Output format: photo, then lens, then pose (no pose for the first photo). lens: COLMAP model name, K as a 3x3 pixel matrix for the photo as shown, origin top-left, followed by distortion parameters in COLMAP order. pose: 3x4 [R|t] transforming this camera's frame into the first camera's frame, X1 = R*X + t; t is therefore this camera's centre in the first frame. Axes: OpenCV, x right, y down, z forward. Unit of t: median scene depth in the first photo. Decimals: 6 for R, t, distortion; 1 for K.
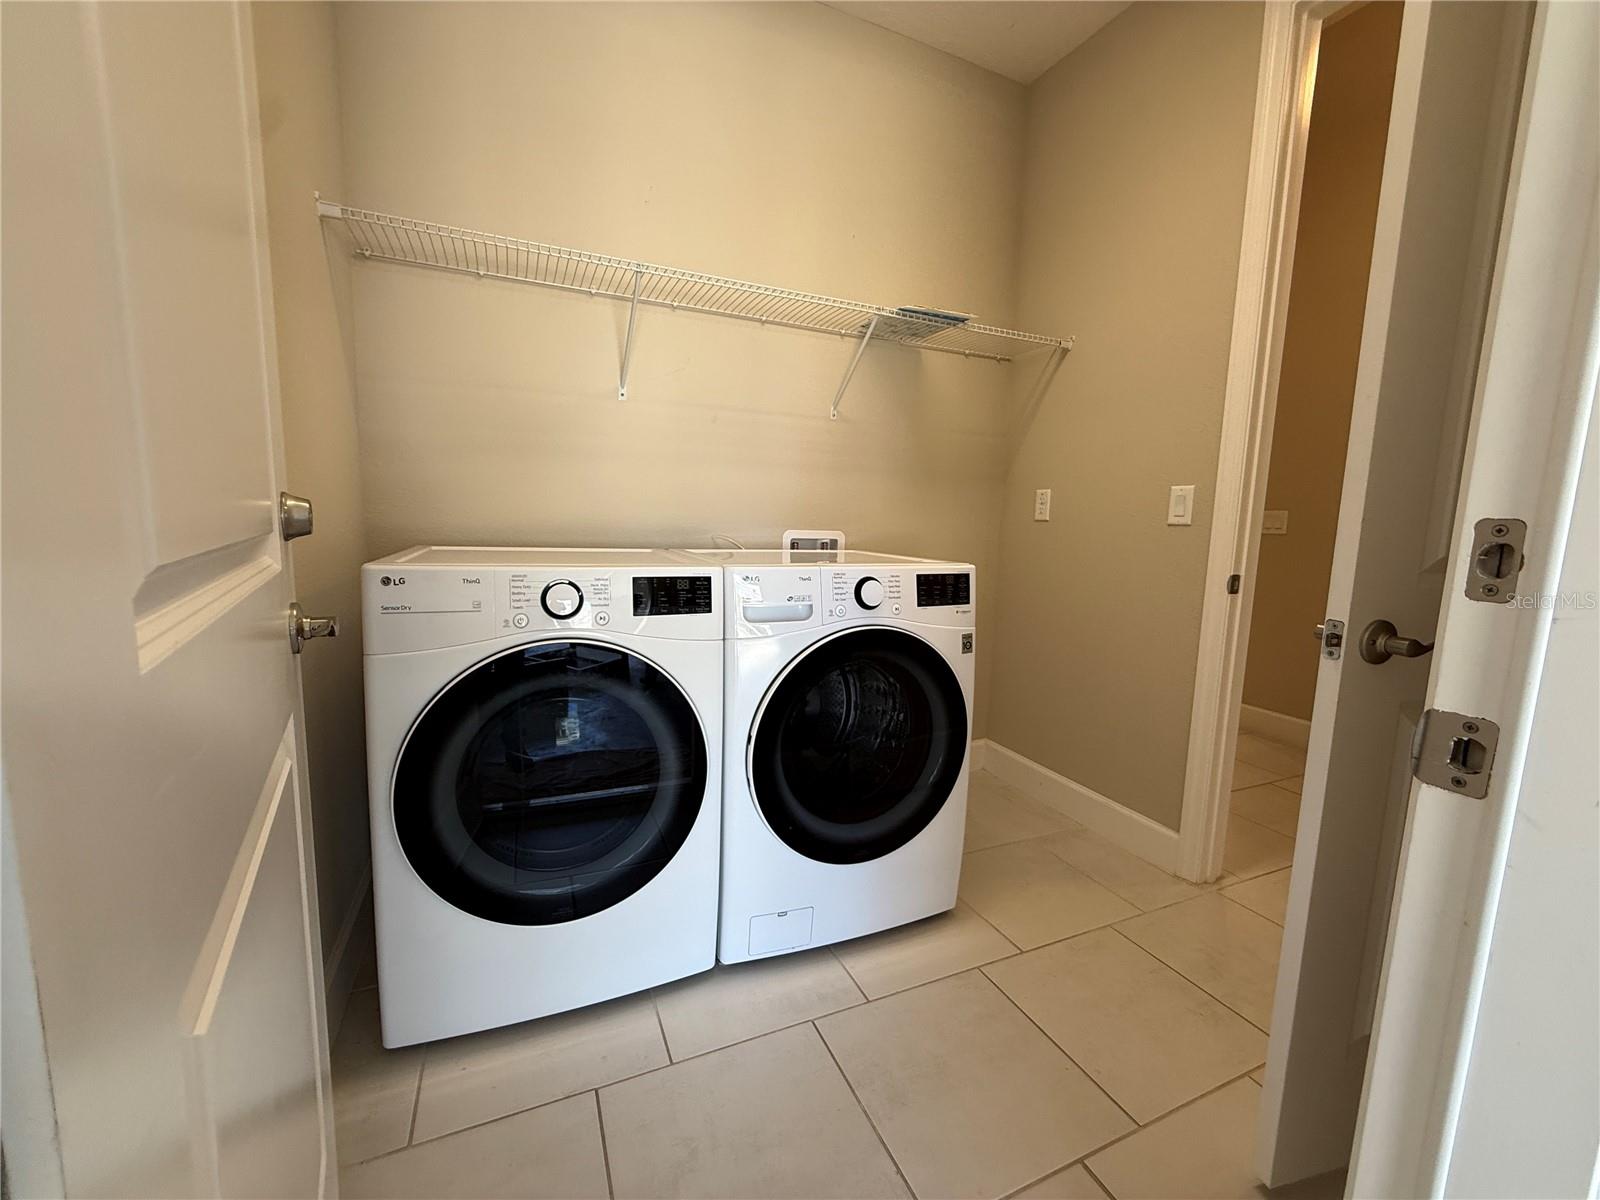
lens RADIAL K [[637.3, 0, 806.1], [0, 637.3, 593.0], [0, 0, 1]] dist [0.000689, -0.000729]
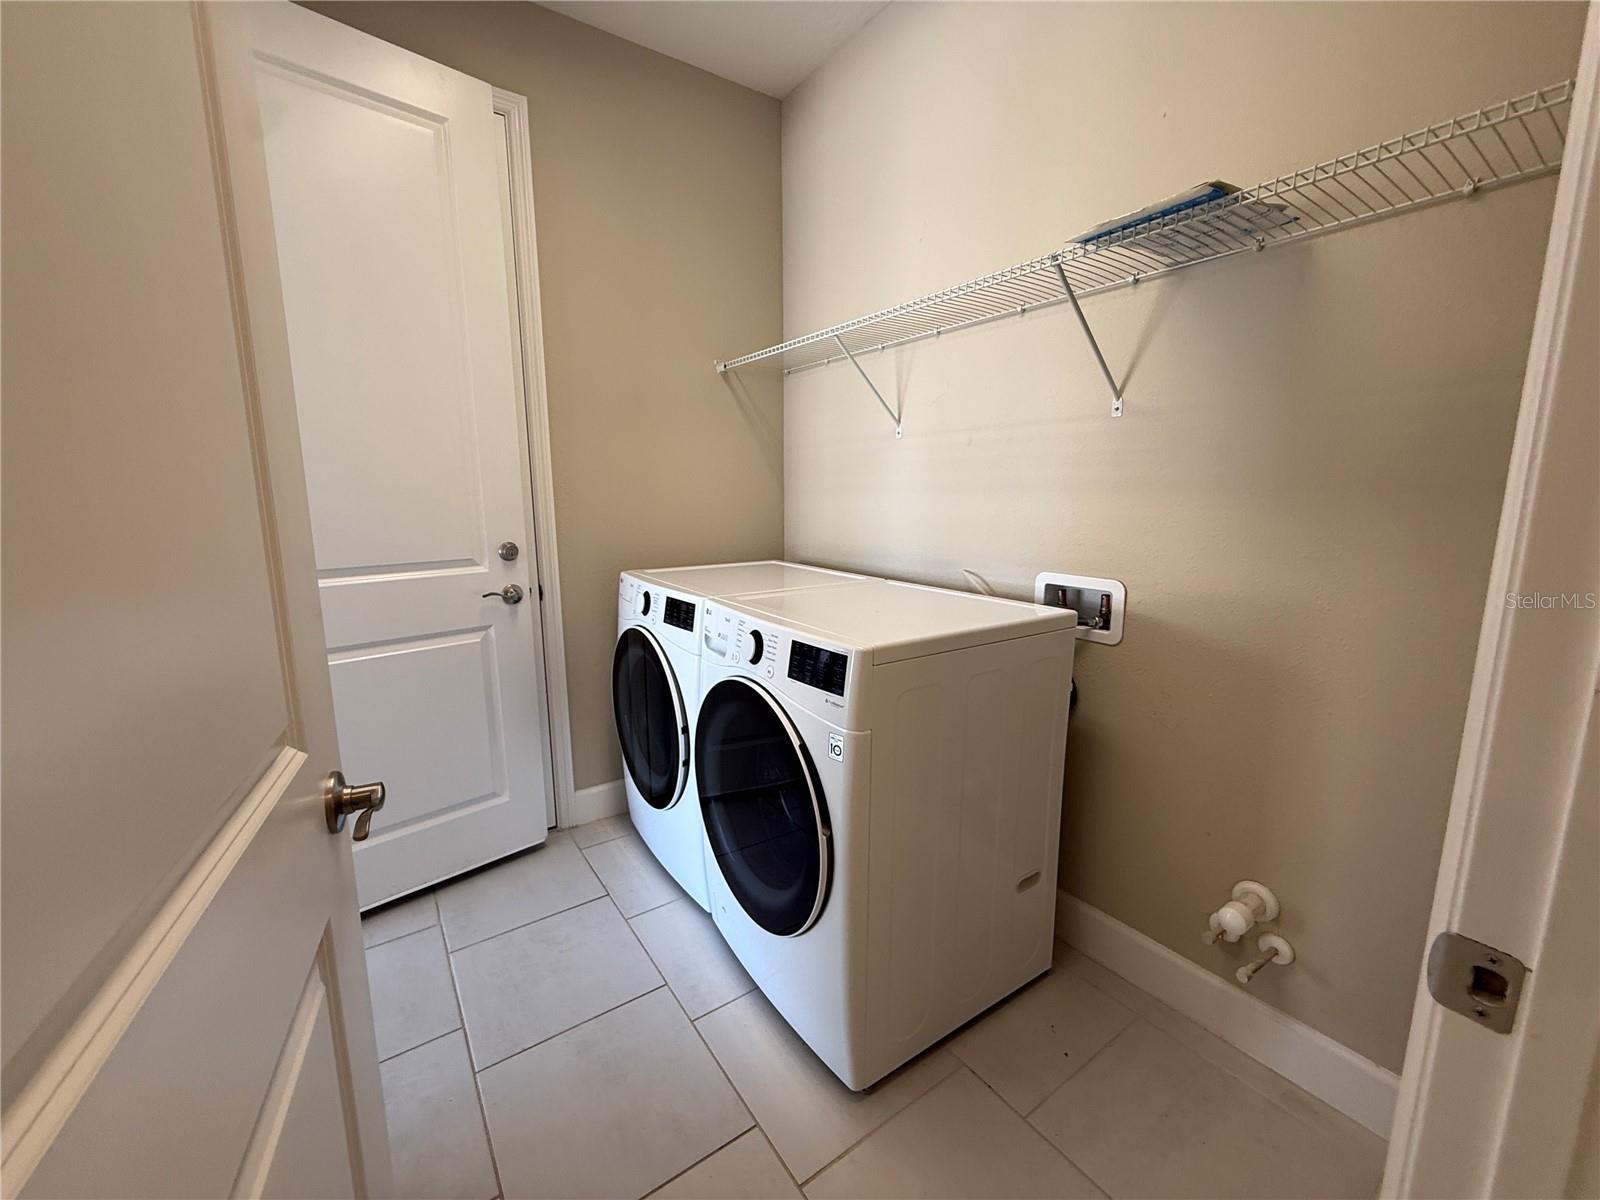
lens RADIAL K [[637.3, 0, 807.6], [0, 637.3, 595.9], [0, 0, 1]] dist [0.000689, -0.000729]
pose [[0.203914, 0.133304, -0.969871, 0.953196], [-0.109362, 0.987587, 0.112746, -0.177475], [0.972861, 0.083076, 0.215961, 0.793232]]
